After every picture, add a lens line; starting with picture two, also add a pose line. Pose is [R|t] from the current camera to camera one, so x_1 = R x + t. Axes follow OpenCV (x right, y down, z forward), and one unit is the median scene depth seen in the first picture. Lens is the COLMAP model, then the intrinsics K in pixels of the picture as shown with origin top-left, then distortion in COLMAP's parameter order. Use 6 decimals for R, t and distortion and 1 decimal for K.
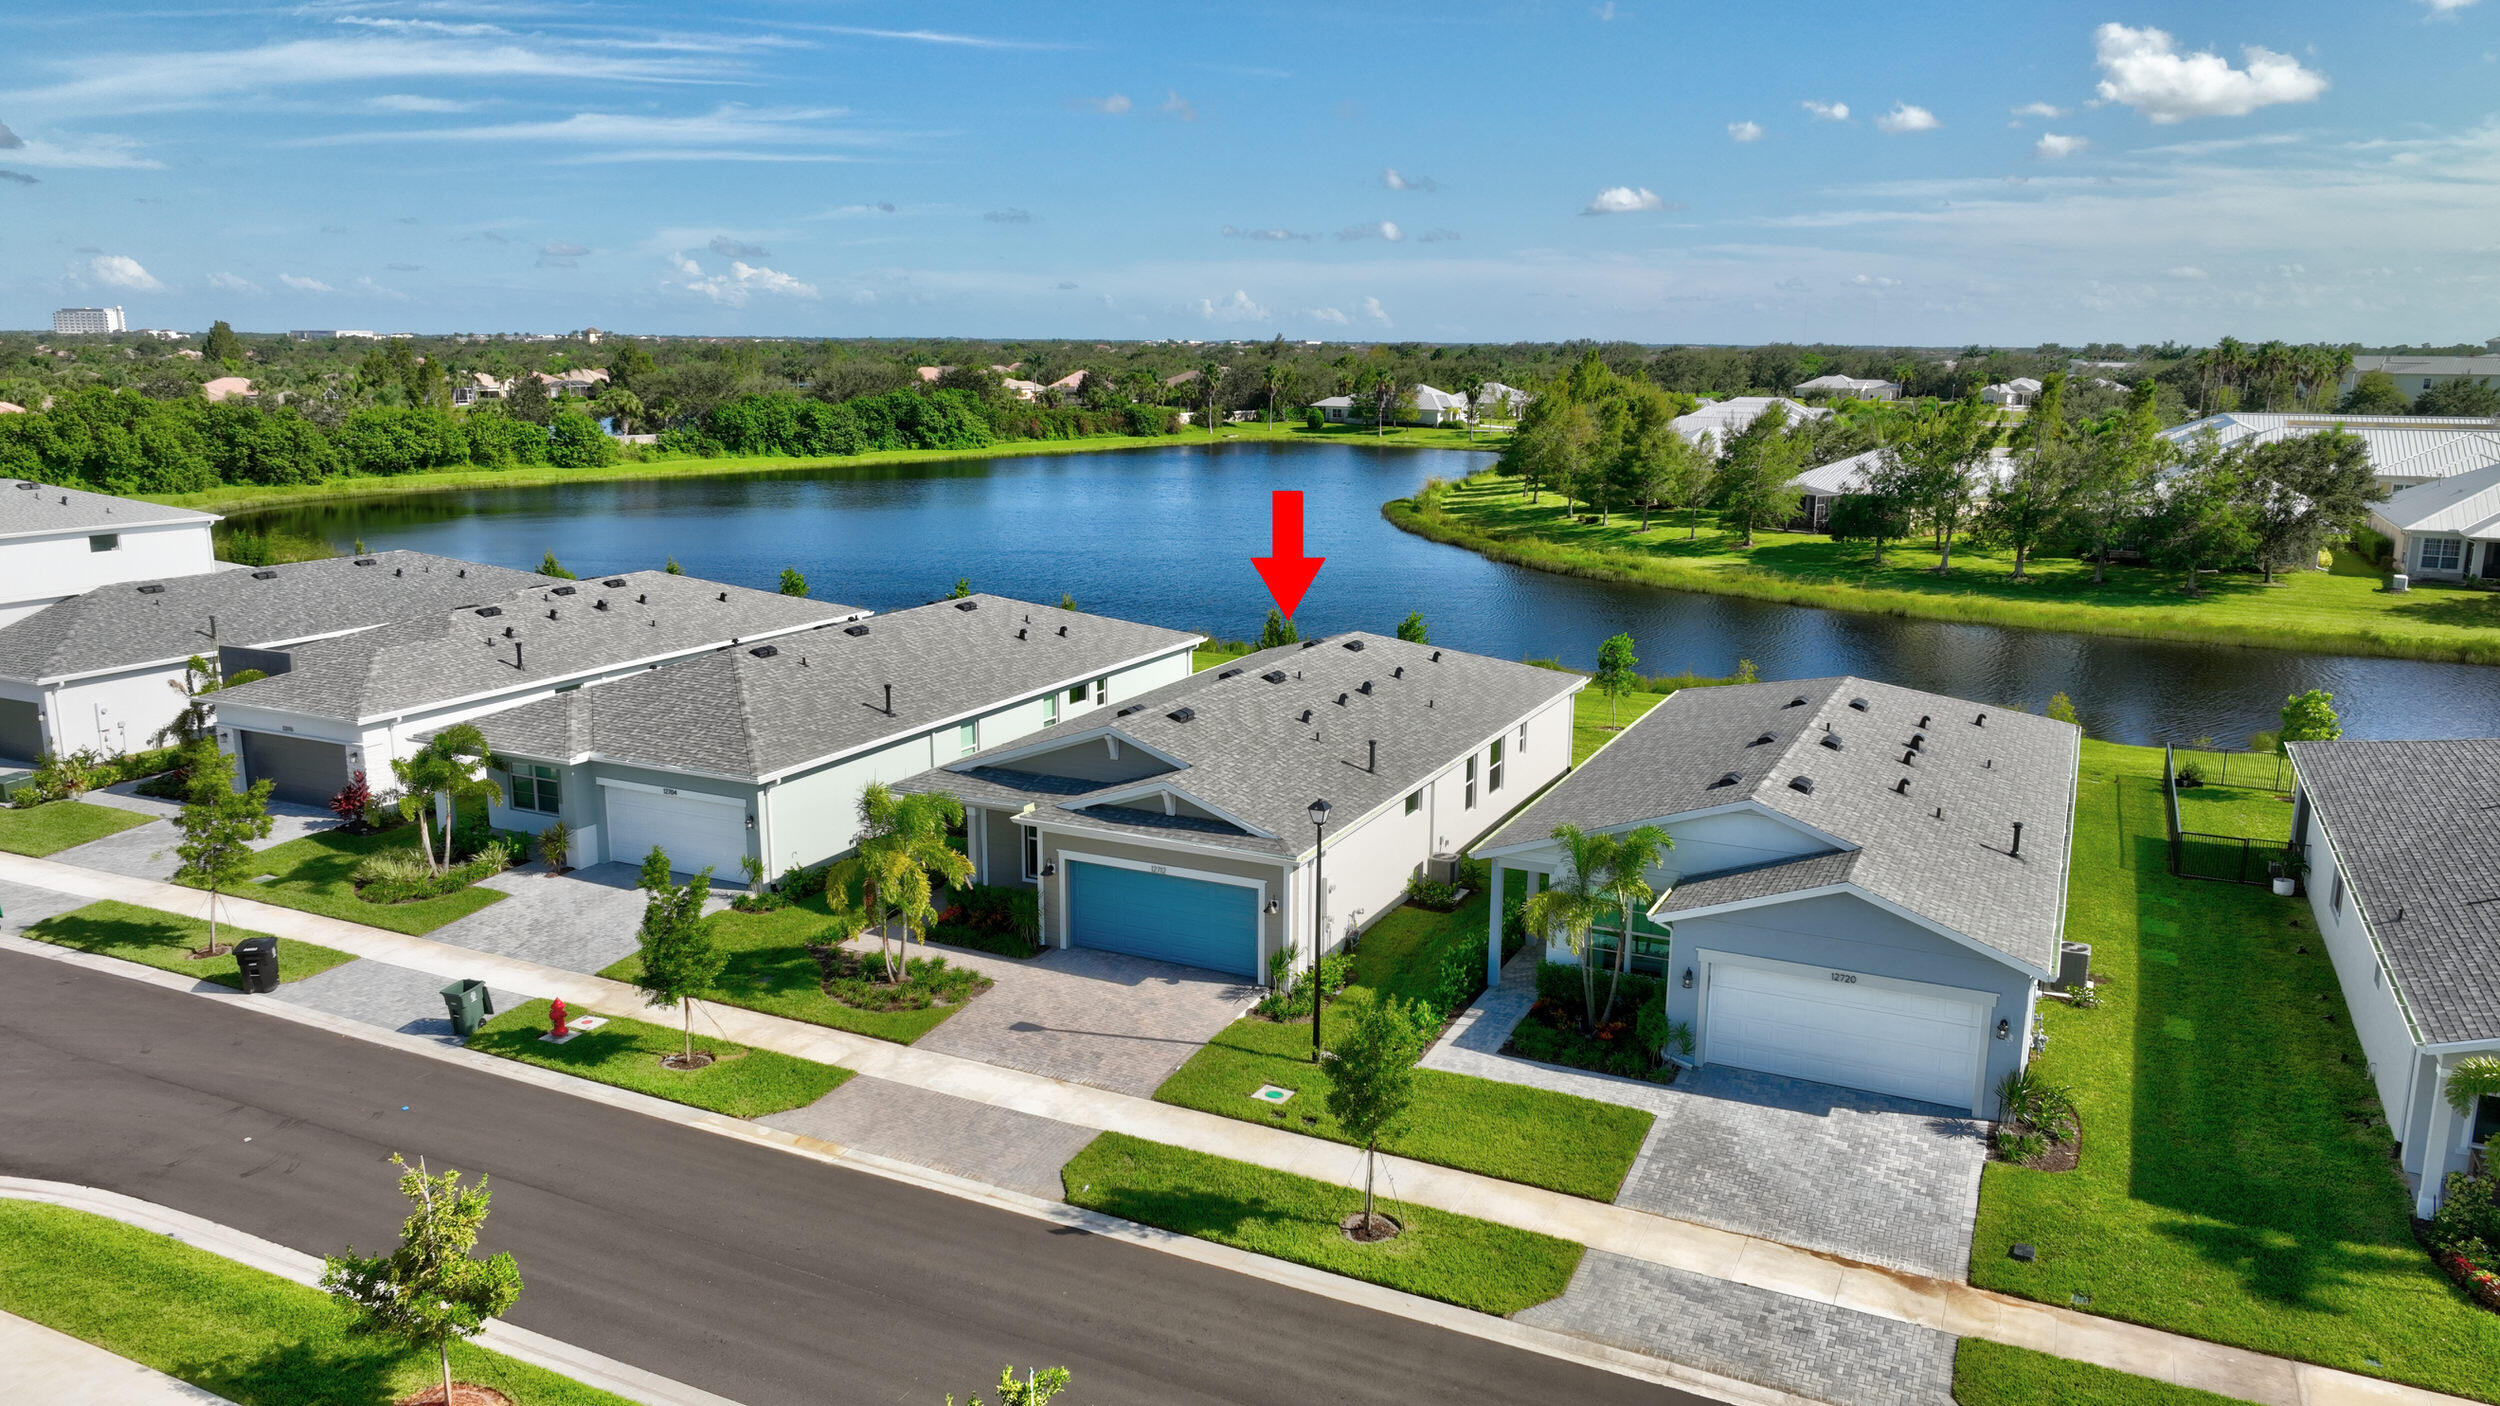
lens RADIAL K [[1764.1, 0, 1253.8], [0, 1764.1, 700.1], [0, 0, 1]] dist [-0.000164, 0.012874]
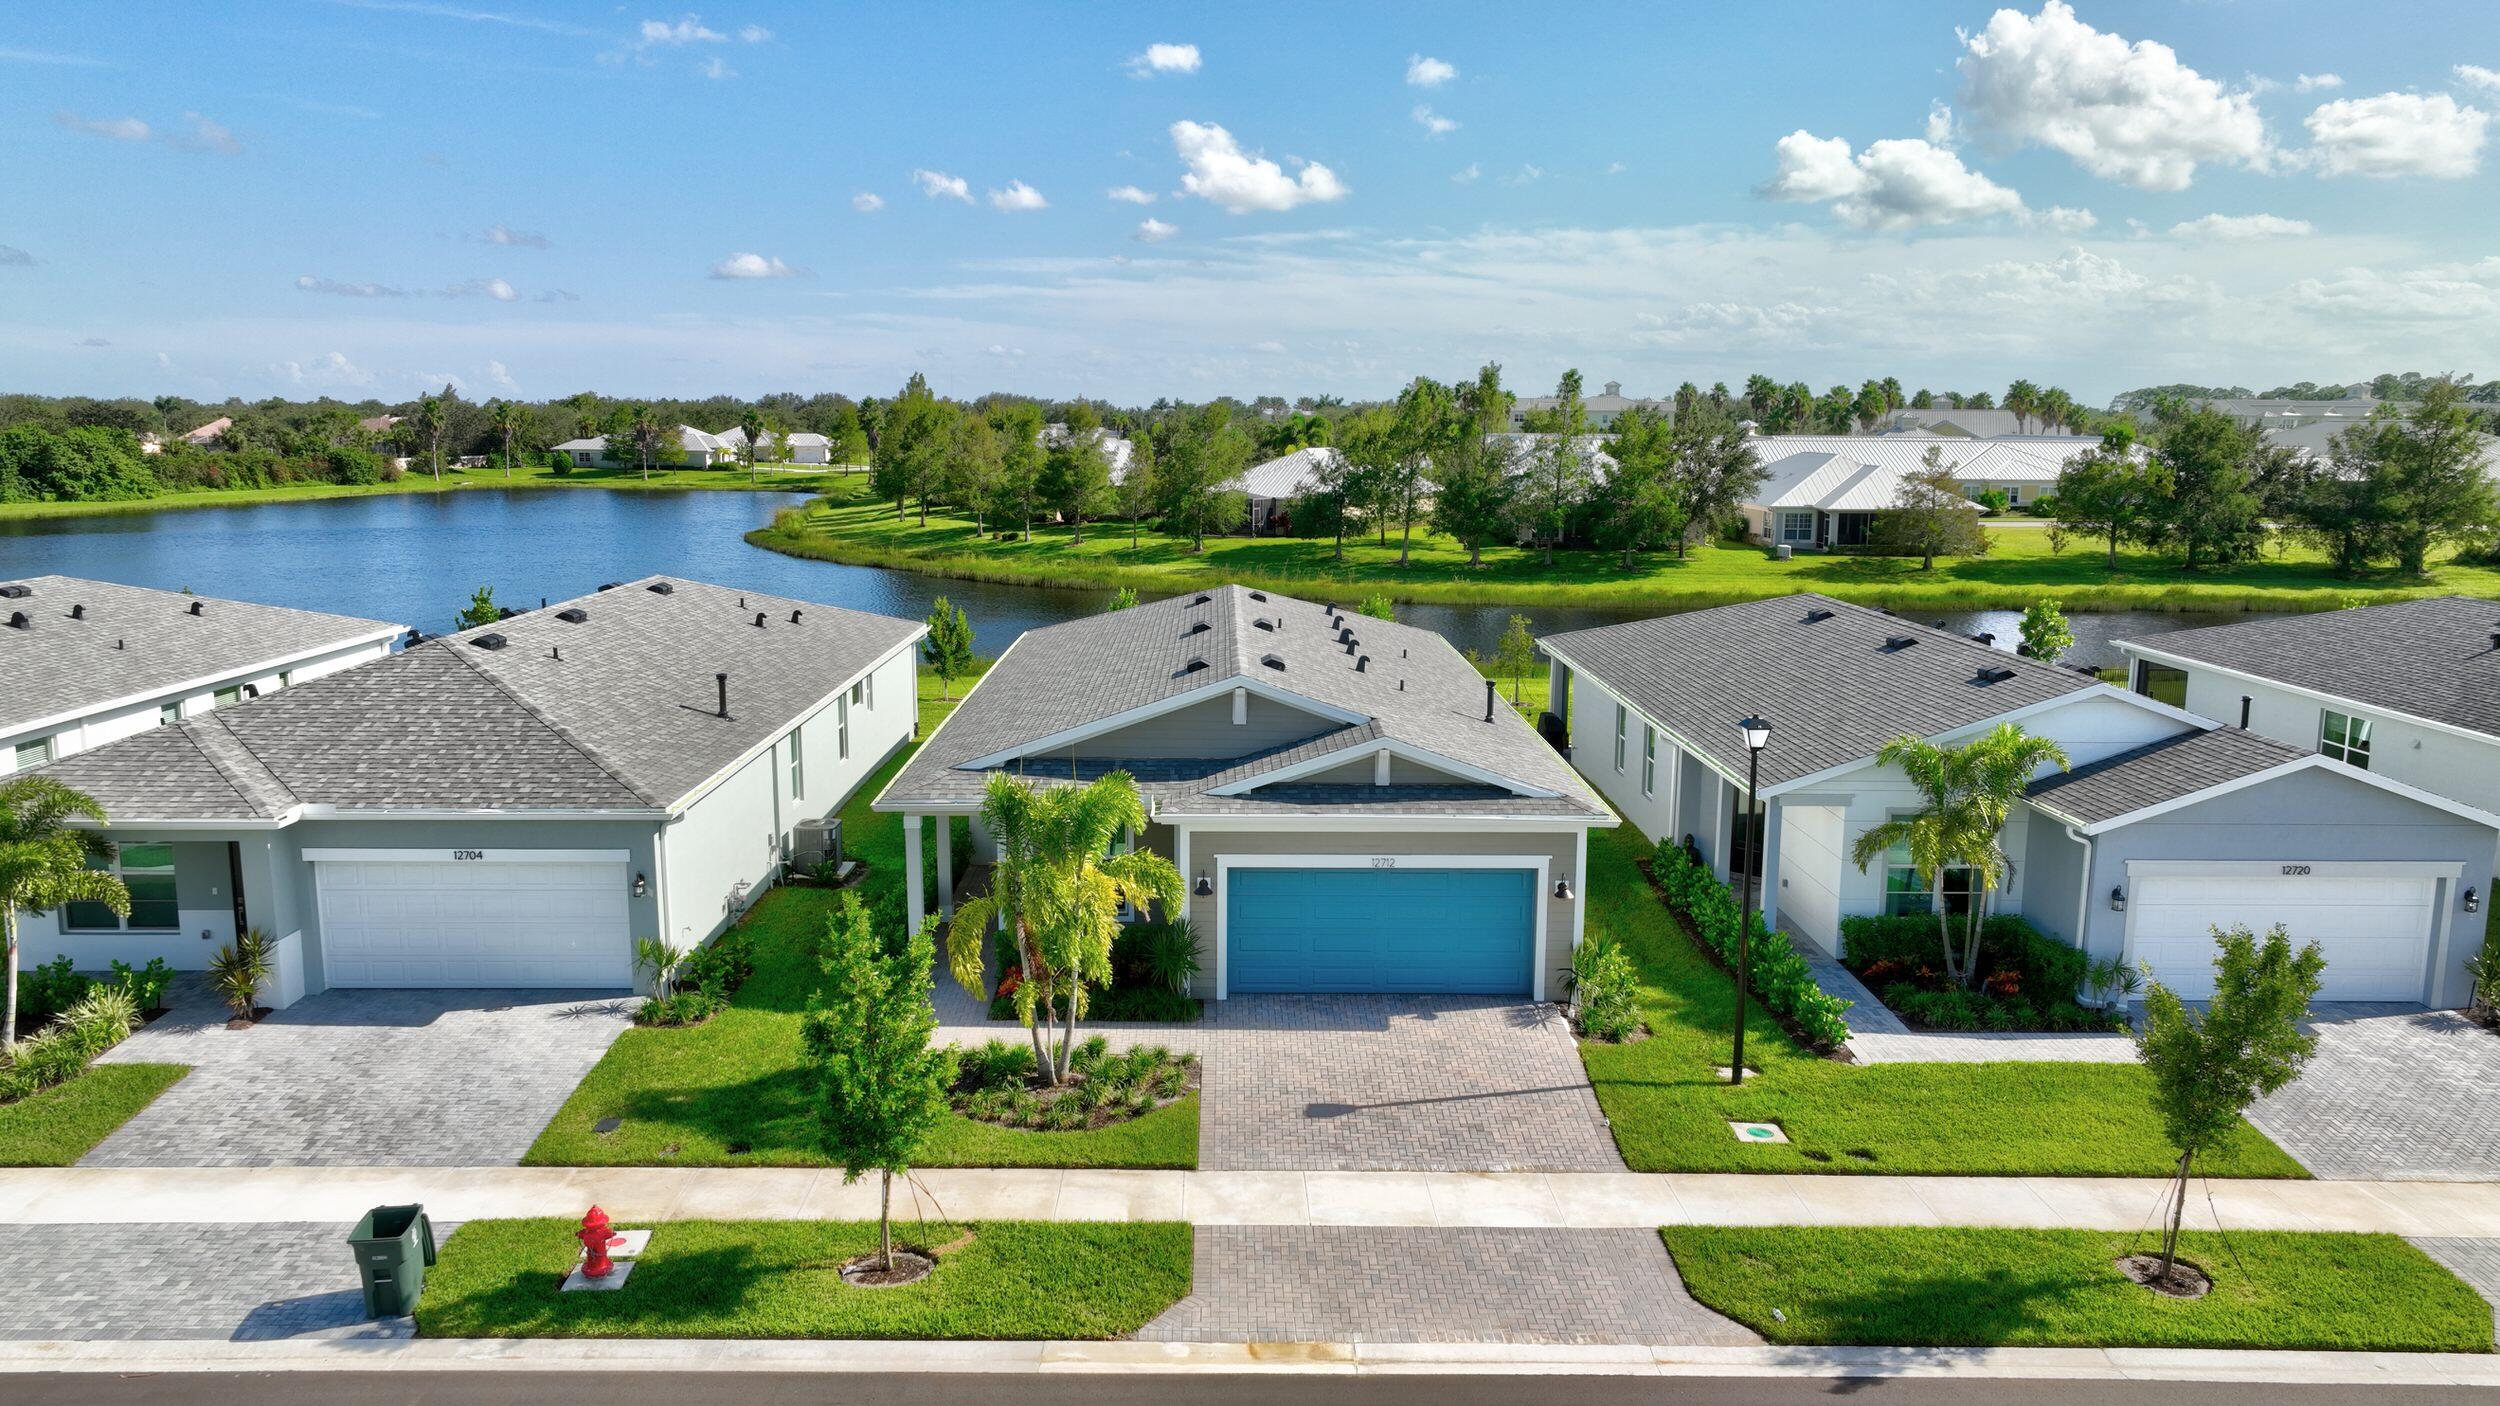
lens RADIAL K [[1764.1, 0, 1253.8], [0, 1764.1, 700.1], [0, 0, 1]] dist [-0.000164, 0.012874]
pose [[0.893852, -0.074143, 0.442190, -0.323727], [0.090254, 0.995799, -0.015473, 0.029829], [-0.439185, 0.053740, 0.896788, 0.305717]]
